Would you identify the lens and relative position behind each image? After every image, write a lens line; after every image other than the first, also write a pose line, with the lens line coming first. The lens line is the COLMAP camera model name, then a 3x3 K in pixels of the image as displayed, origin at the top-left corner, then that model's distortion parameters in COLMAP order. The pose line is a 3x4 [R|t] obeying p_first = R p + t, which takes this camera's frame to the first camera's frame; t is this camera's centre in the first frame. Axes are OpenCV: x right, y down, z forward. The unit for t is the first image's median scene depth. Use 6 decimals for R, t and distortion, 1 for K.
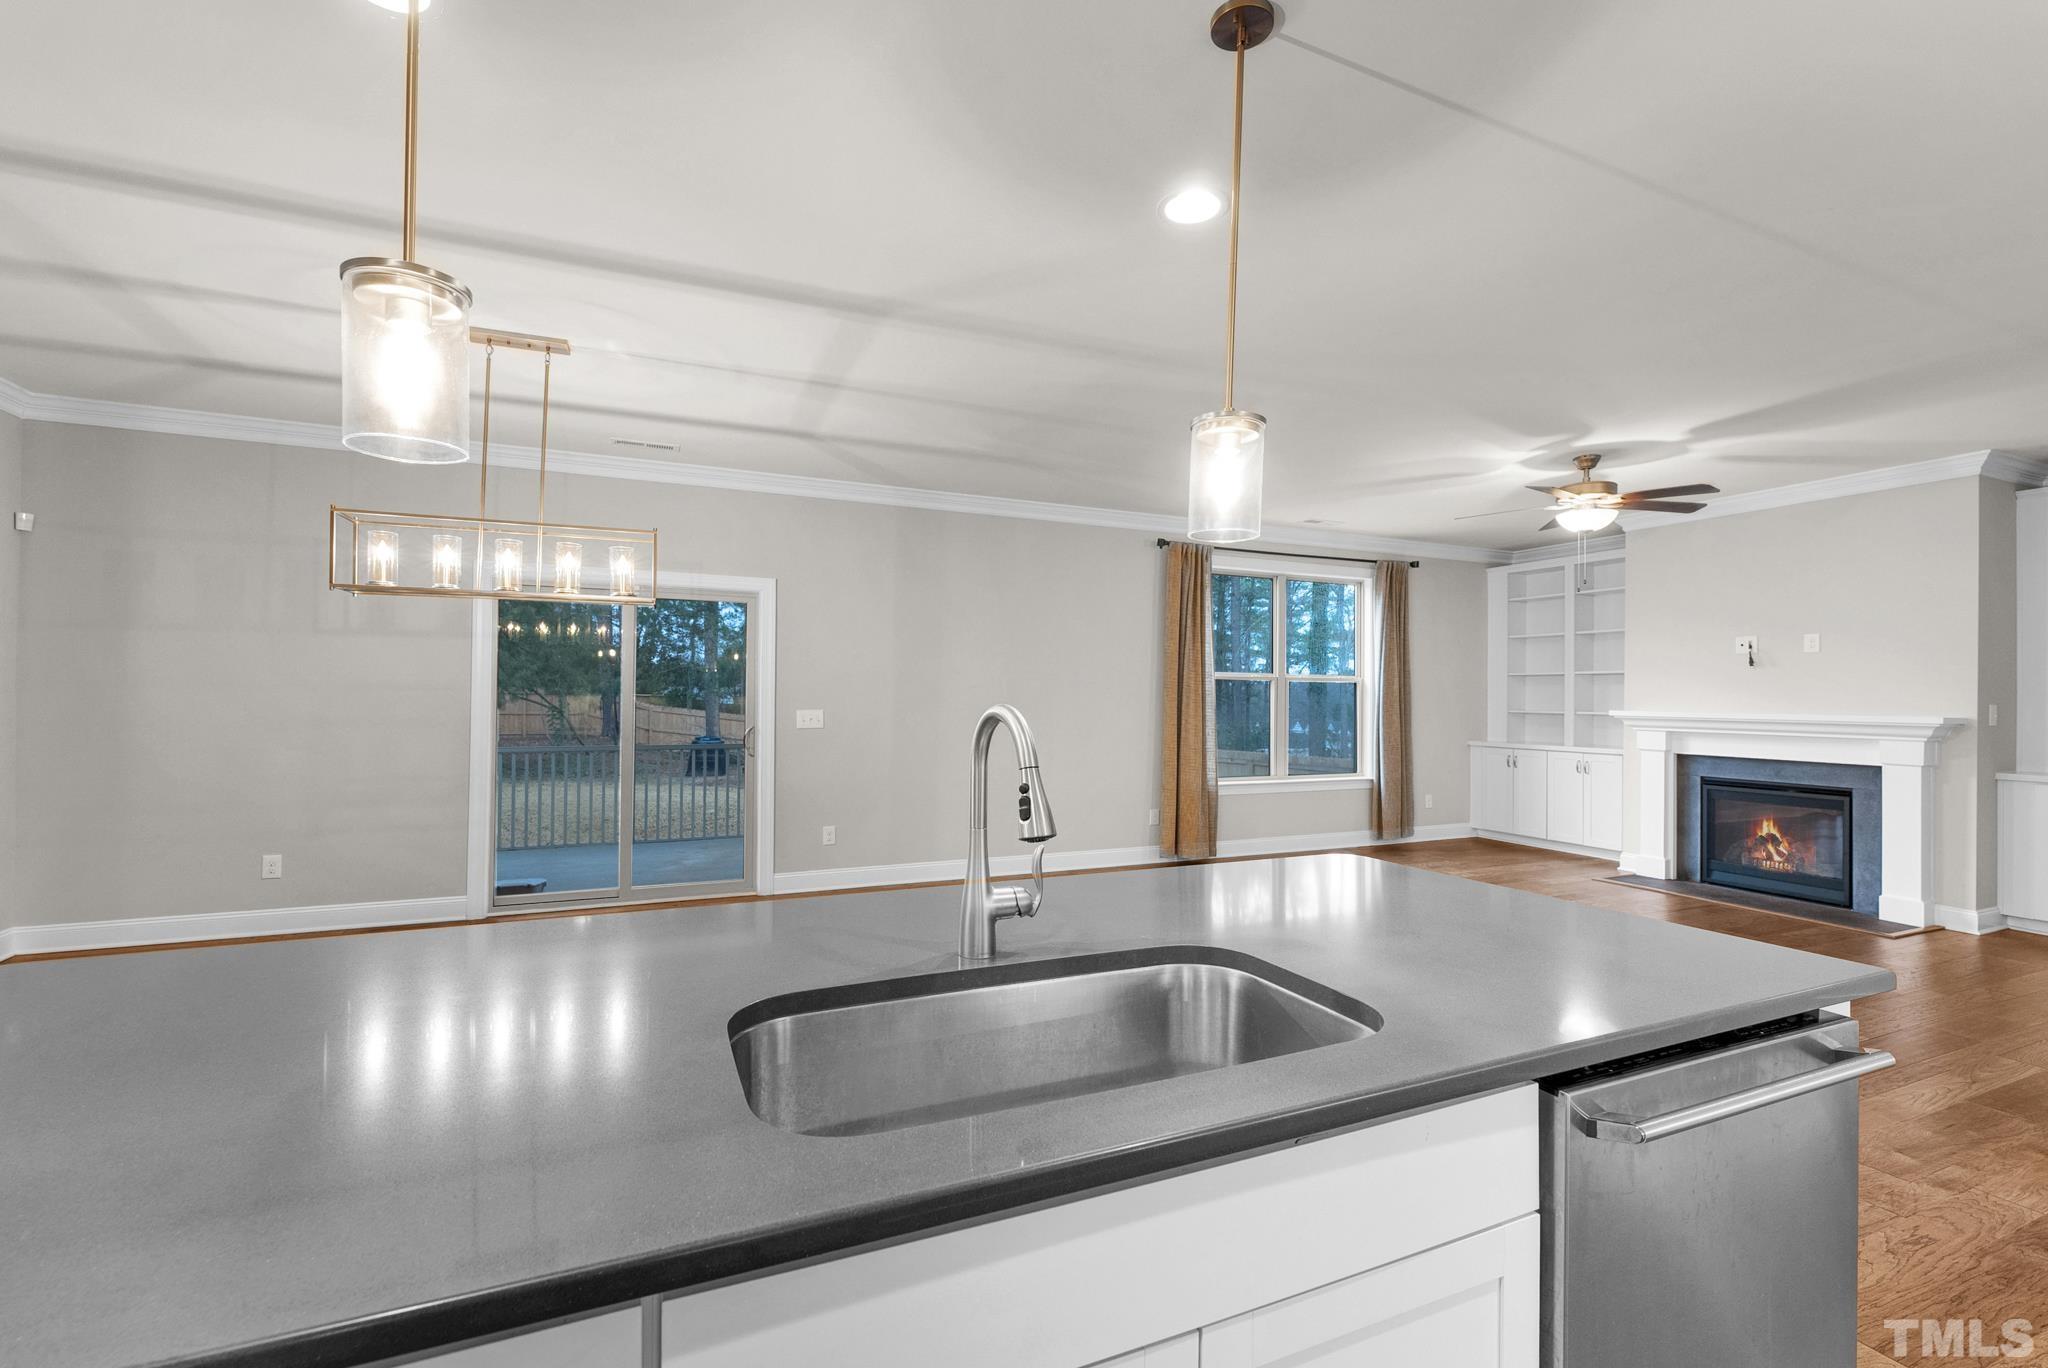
lens RADIAL K [[858.1, 0, 954.7], [0, 858.1, 687.0], [0, 0, 1]] dist [-0.000239, -0.000054]
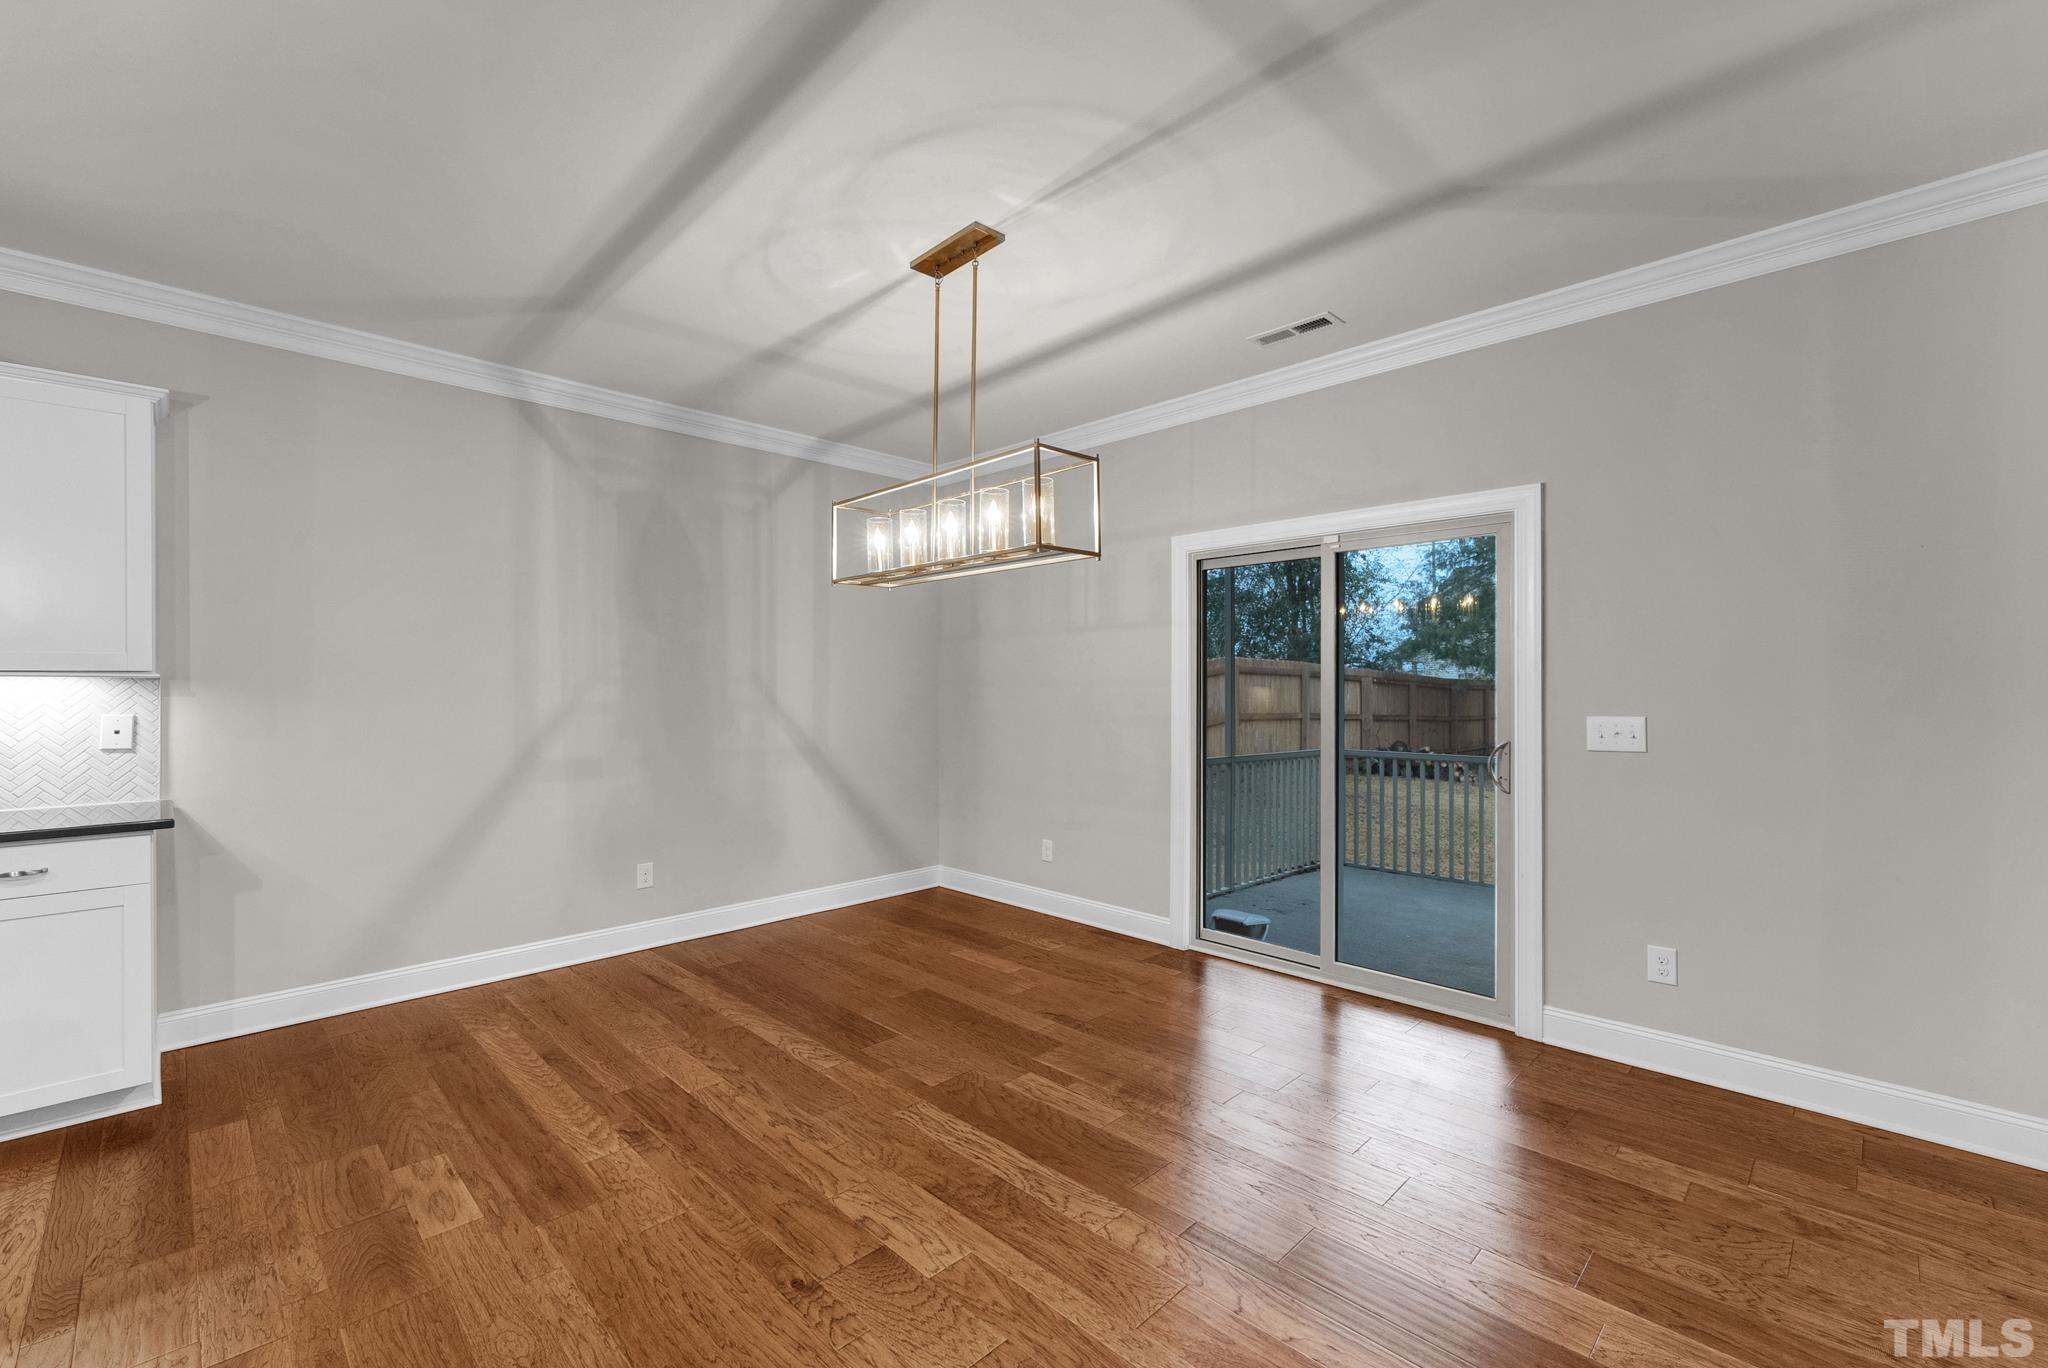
lens RADIAL K [[858.1, 0, 1013.7], [0, 858.1, 682.4], [0, 0, 1]] dist [-0.000239, -0.000054]
pose [[0.408085, -0.011967, -0.912865, 0.163534], [0.015700, 0.999858, -0.006089, 0.003826], [0.912809, -0.011847, 0.408215, 0.465674]]
